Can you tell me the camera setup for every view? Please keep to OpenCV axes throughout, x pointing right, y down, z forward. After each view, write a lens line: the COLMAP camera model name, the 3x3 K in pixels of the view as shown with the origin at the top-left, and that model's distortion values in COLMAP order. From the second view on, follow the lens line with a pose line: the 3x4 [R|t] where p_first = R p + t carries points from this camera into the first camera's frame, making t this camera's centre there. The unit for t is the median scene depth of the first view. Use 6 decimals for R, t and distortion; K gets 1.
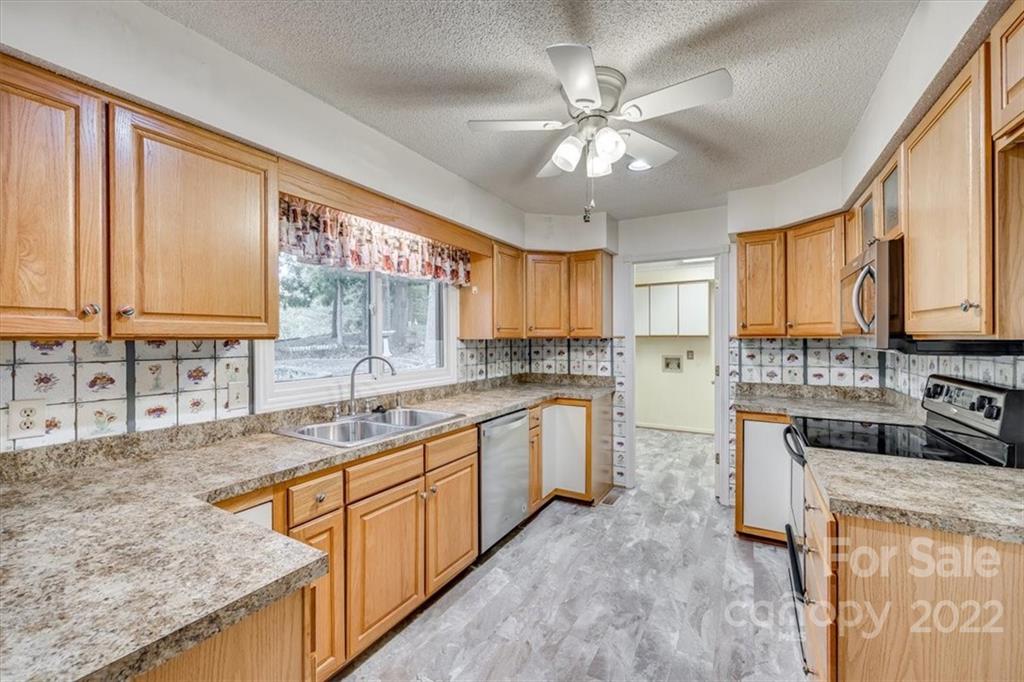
lens RADIAL K [[408.9, 0, 512.3], [0, 408.9, 338.0], [0, 0, 1]] dist [-0.003805, -0.000358]
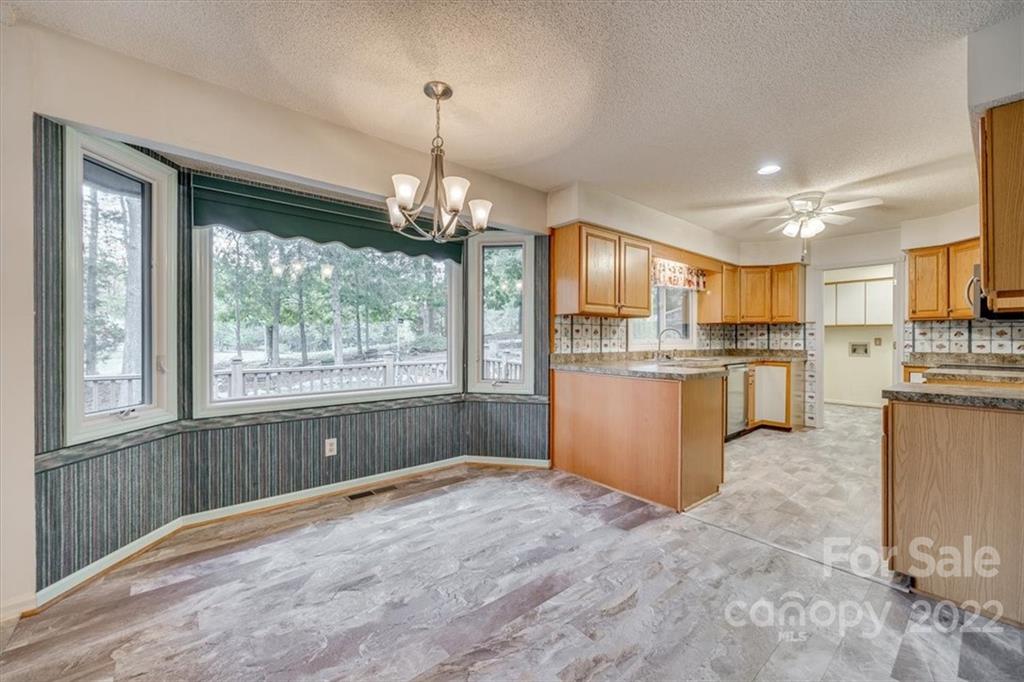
lens RADIAL K [[408.9, 0, 510.5], [0, 408.9, 339.7], [0, 0, 1]] dist [-0.003805, -0.000358]
pose [[0.940183, 0.006459, -0.340609, -0.270323], [-0.005704, 0.999979, 0.003219, 0.067026], [0.340623, -0.001083, 0.940199, -0.789934]]
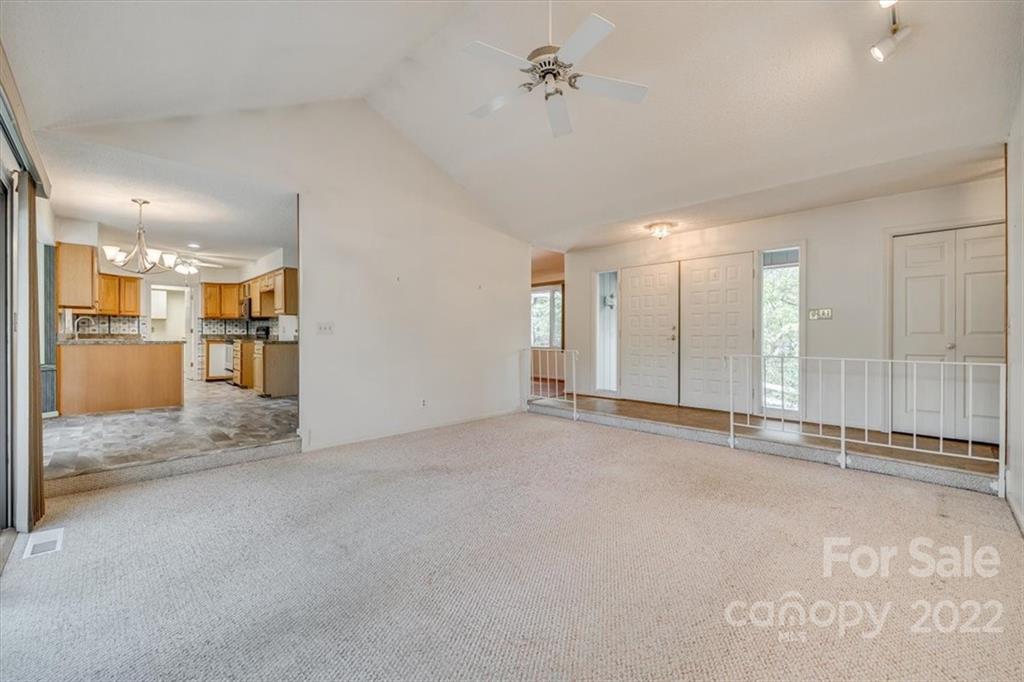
lens RADIAL K [[408.9, 0, 515.7], [0, 408.9, 336.7], [0, 0, 1]] dist [-0.003805, -0.000358]
pose [[0.252085, 0.001095, 0.967704, -1.552702], [-0.005491, 0.999985, 0.000298, 0.109647], [-0.967689, -0.005389, 0.252087, -1.722427]]
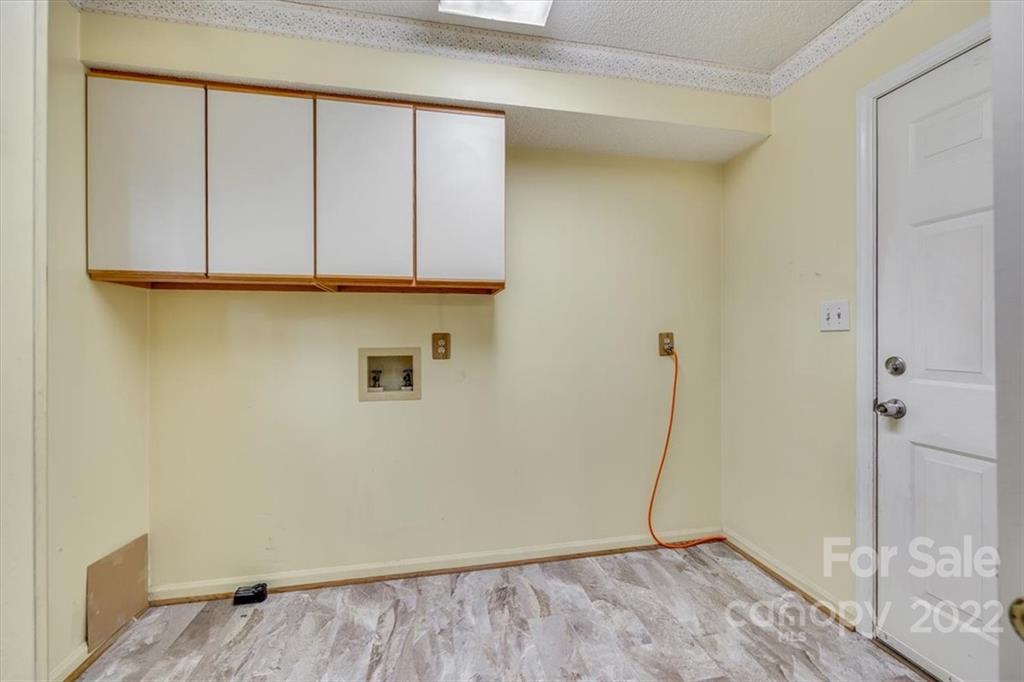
lens RADIAL K [[408.9, 0, 526.1], [0, 408.9, 320.1], [0, 0, 1]] dist [-0.003805, -0.000358]
pose [[0.753314, 0.011756, 0.657556, 0.458245], [-0.008690, 0.999931, -0.007922, 0.037571], [-0.657603, 0.000254, 0.753364, 1.212421]]
